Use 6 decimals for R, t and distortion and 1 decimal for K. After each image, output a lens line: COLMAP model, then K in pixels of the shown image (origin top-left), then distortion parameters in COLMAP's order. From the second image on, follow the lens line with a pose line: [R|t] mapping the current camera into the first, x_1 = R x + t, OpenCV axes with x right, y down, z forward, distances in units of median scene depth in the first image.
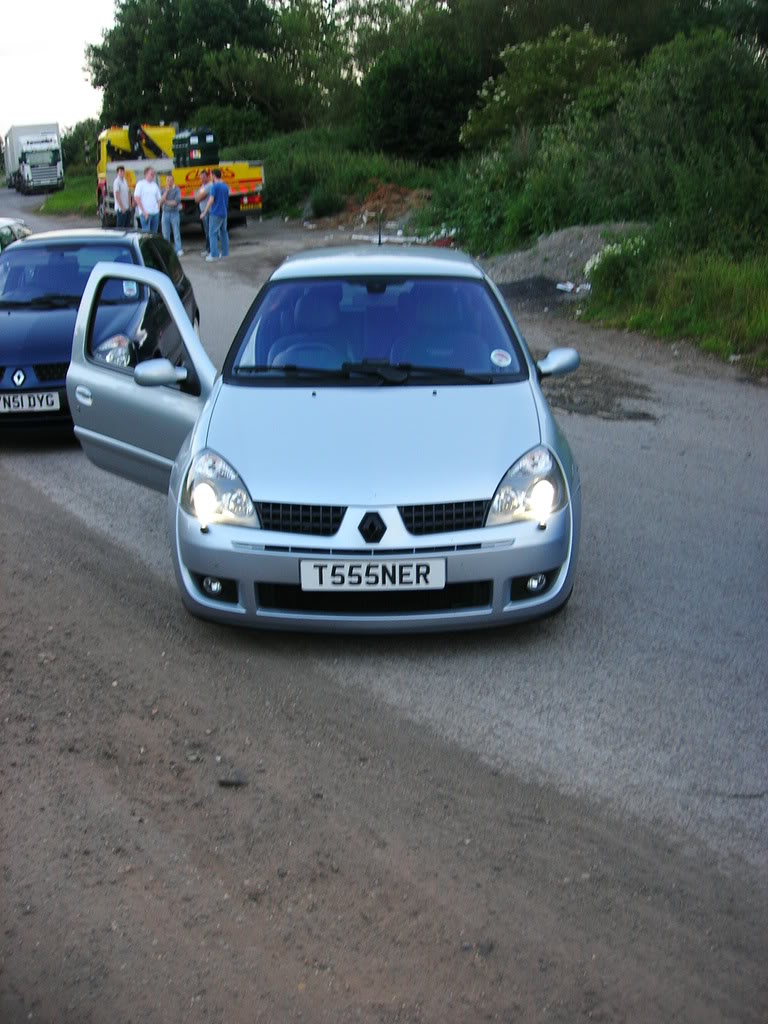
lens RADIAL K [[1099.6, 0, 384.0], [0, 1099.6, 512.0], [0, 0, 1]] dist [-0.177896, 0.040581]
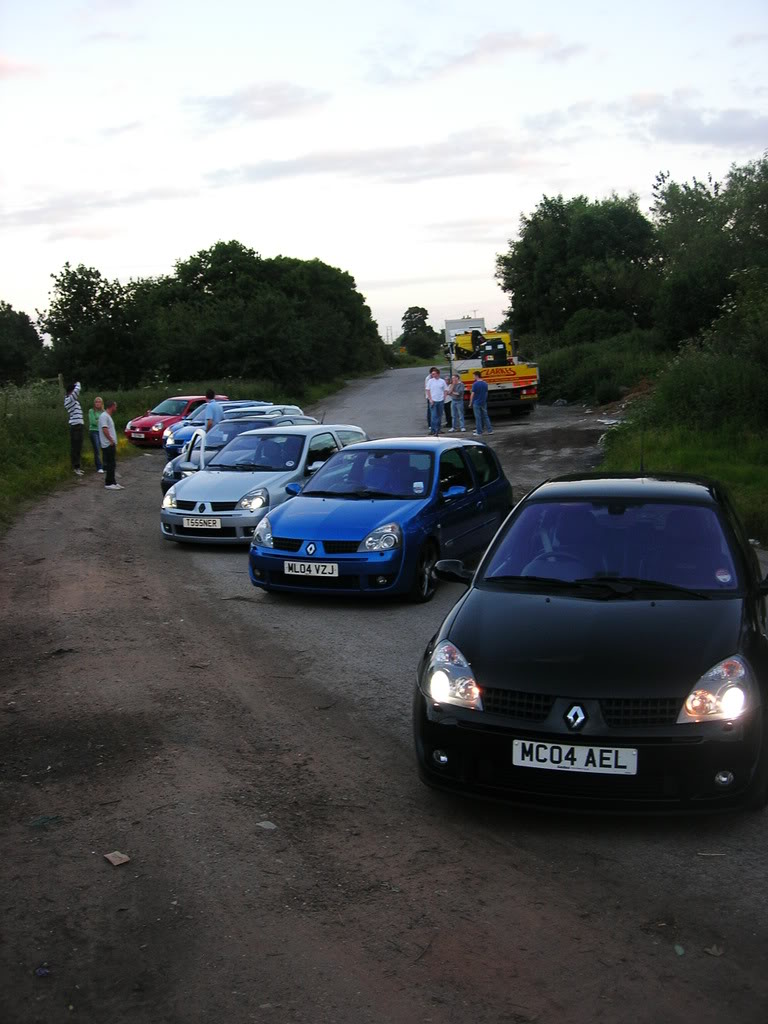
lens RADIAL K [[1099.6, 0, 384.0], [0, 1099.6, 512.0], [0, 0, 1]] dist [-0.177896, 0.040581]
pose [[0.908470, 0.040938, -0.415941, 0.287650], [-0.108171, 0.984313, -0.139379, 0.066009], [0.403711, 0.171615, 0.898647, -0.264878]]
